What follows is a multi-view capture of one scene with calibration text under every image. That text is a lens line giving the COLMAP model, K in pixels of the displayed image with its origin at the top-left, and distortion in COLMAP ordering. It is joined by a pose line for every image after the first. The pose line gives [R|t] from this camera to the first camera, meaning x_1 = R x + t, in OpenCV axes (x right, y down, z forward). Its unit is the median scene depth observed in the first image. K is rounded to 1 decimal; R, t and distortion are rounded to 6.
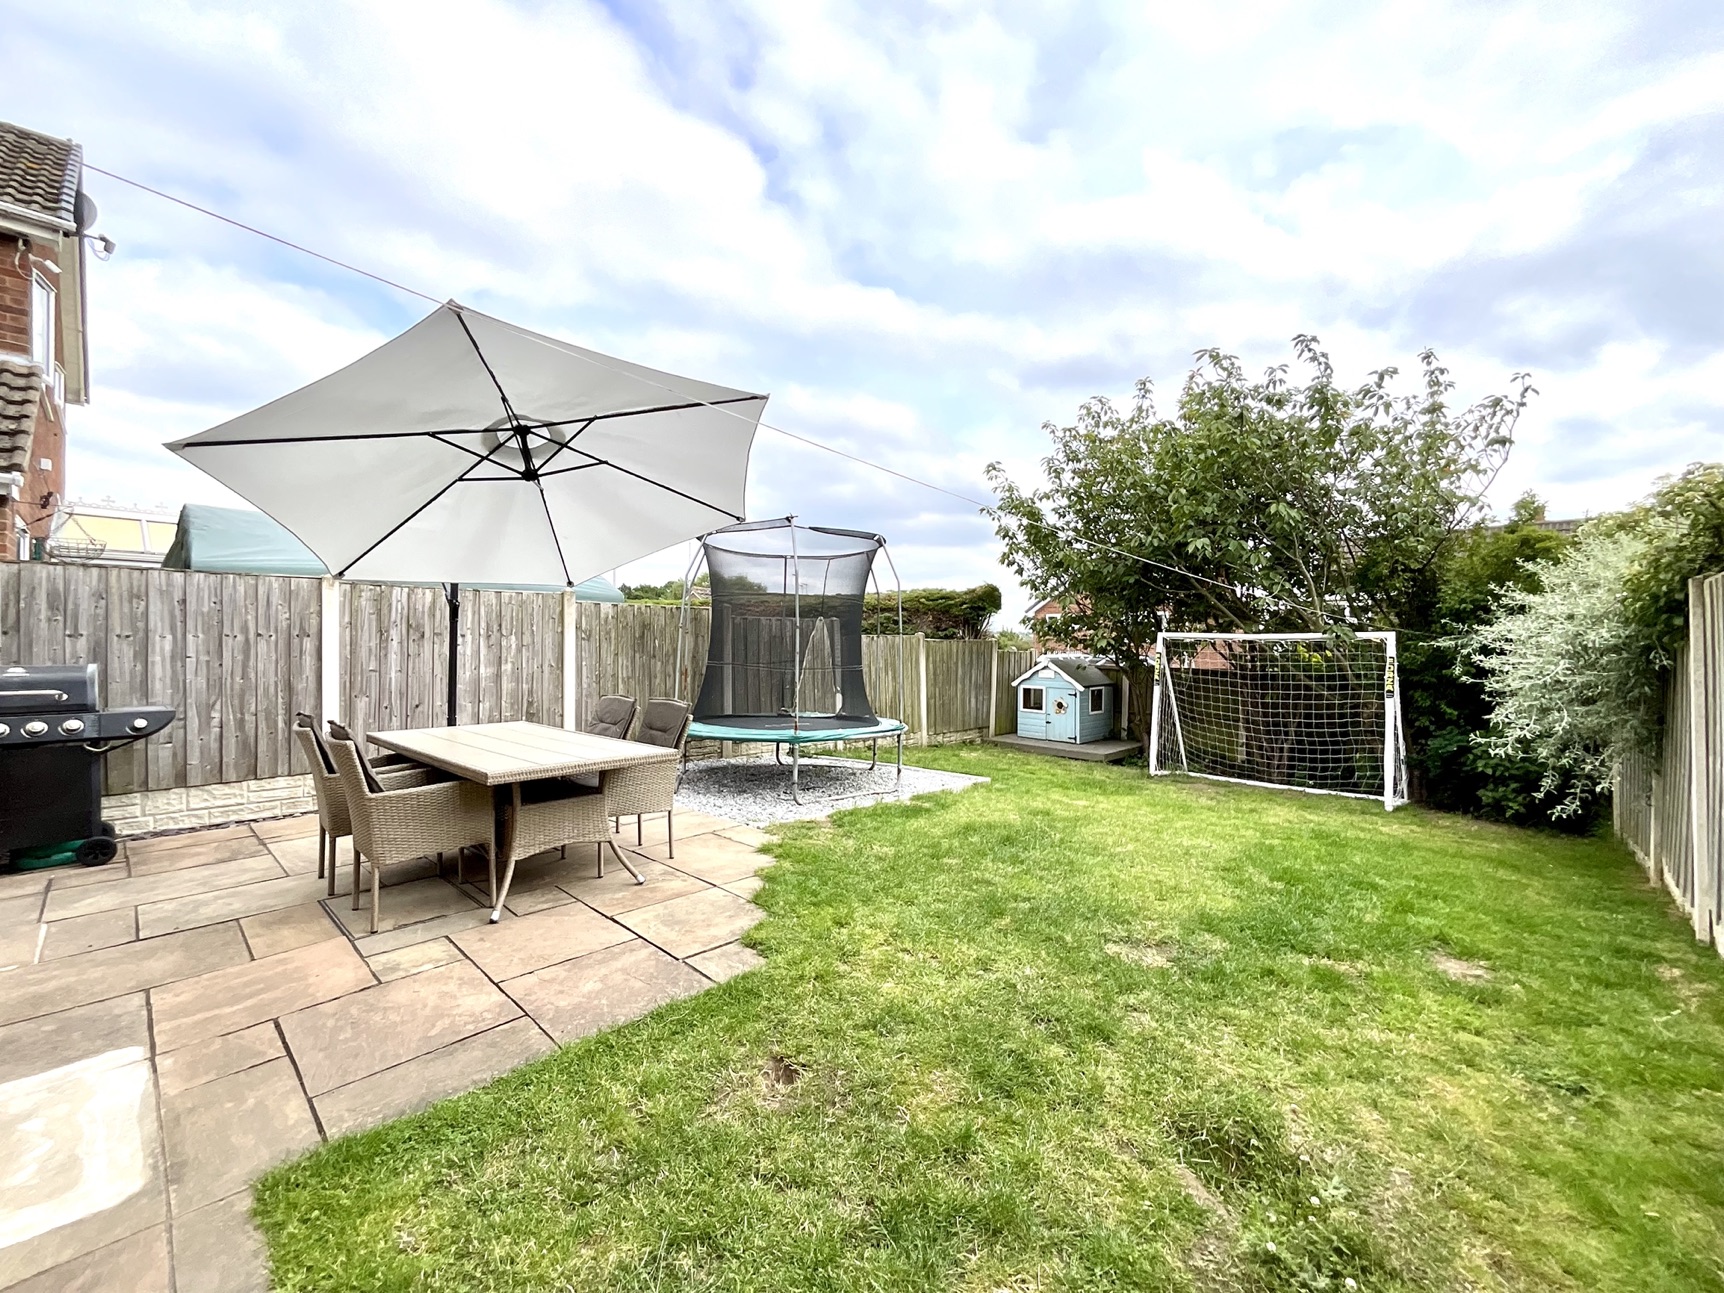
lens RADIAL K [[695.7, 0, 867.1], [0, 695.7, 648.6], [0, 0, 1]] dist [-0.002955, 0.000188]
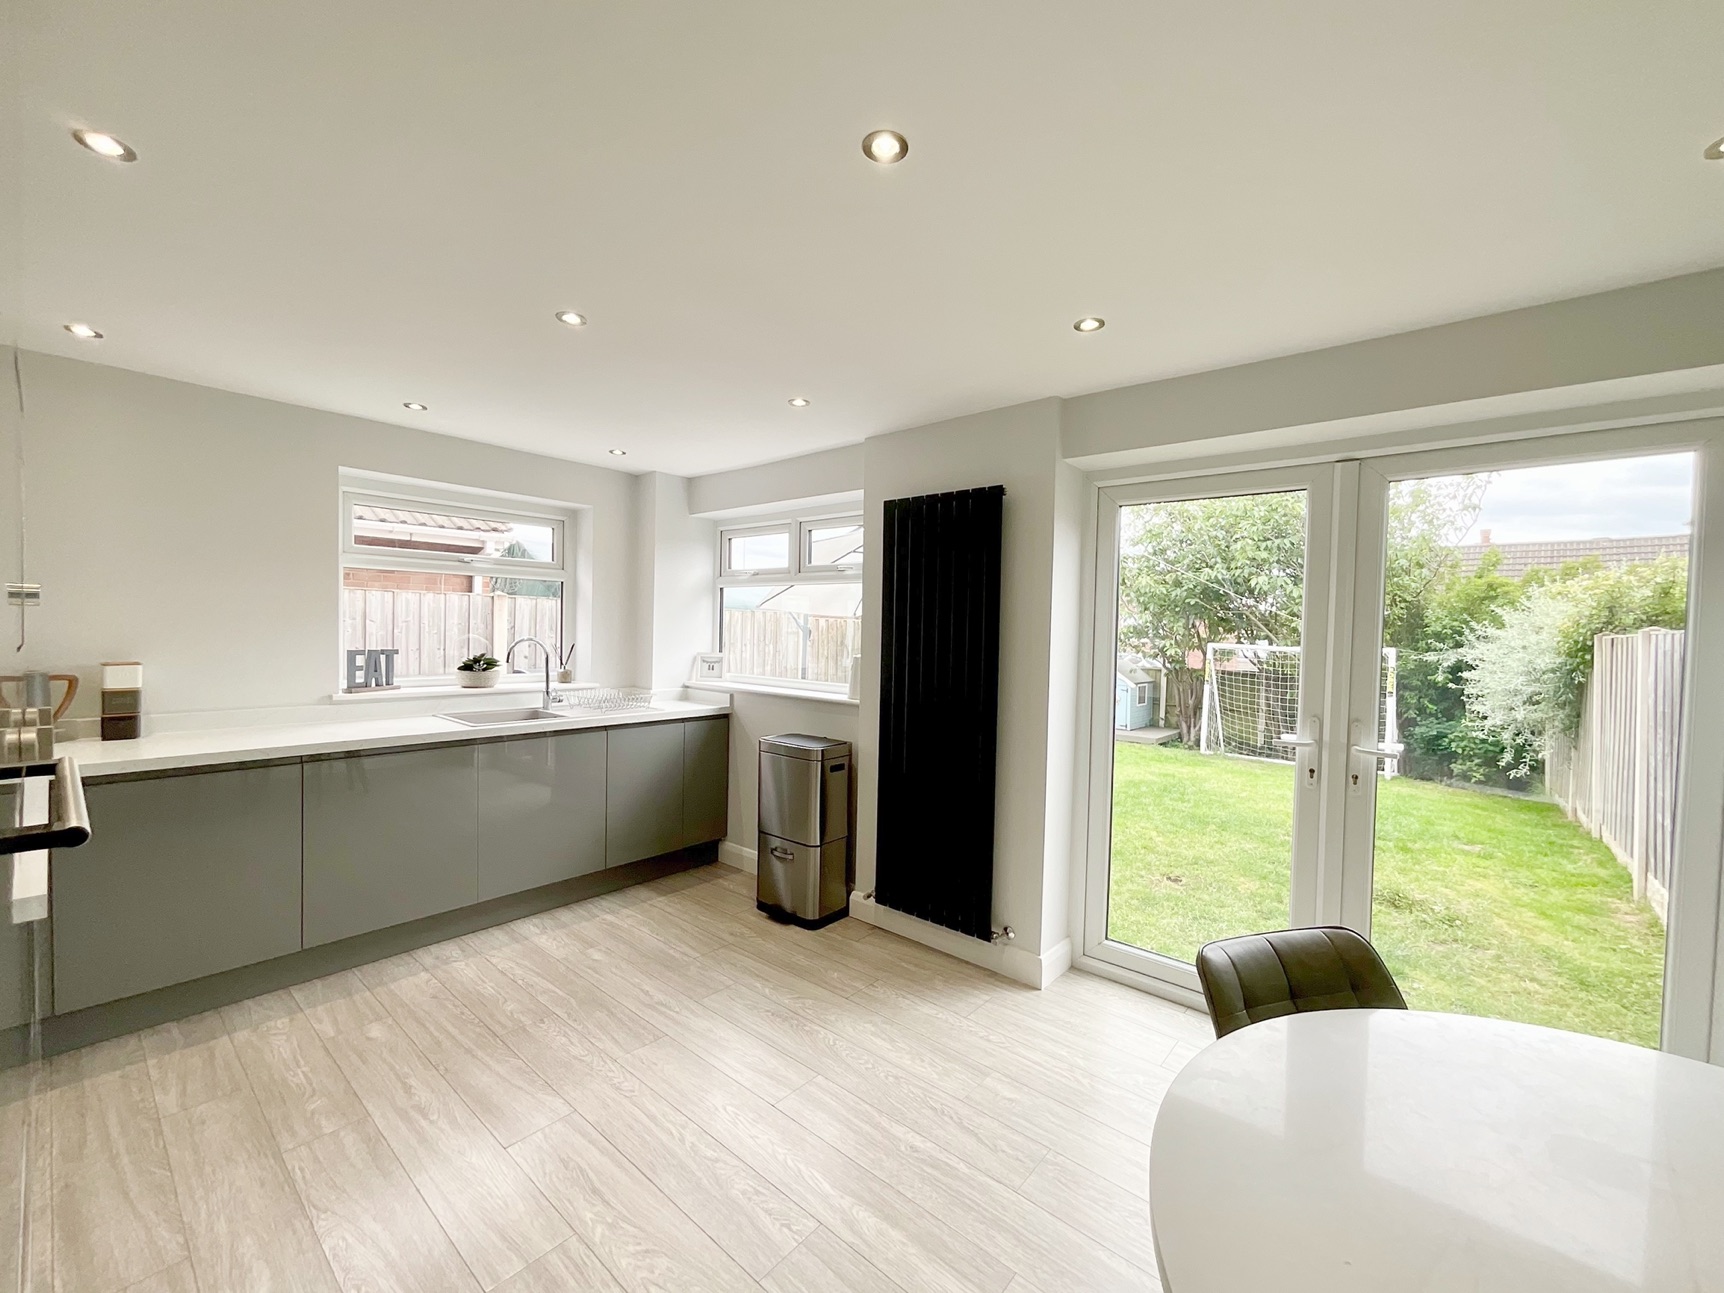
lens RADIAL K [[695.7, 0, 859.4], [0, 695.7, 648.2], [0, 0, 1]] dist [-0.002955, 0.000188]
pose [[0.998858, 0.013785, 0.045741, -0.417846], [-0.014498, 0.999778, 0.015293, -0.035921], [-0.045520, -0.015939, 0.998836, -0.371280]]
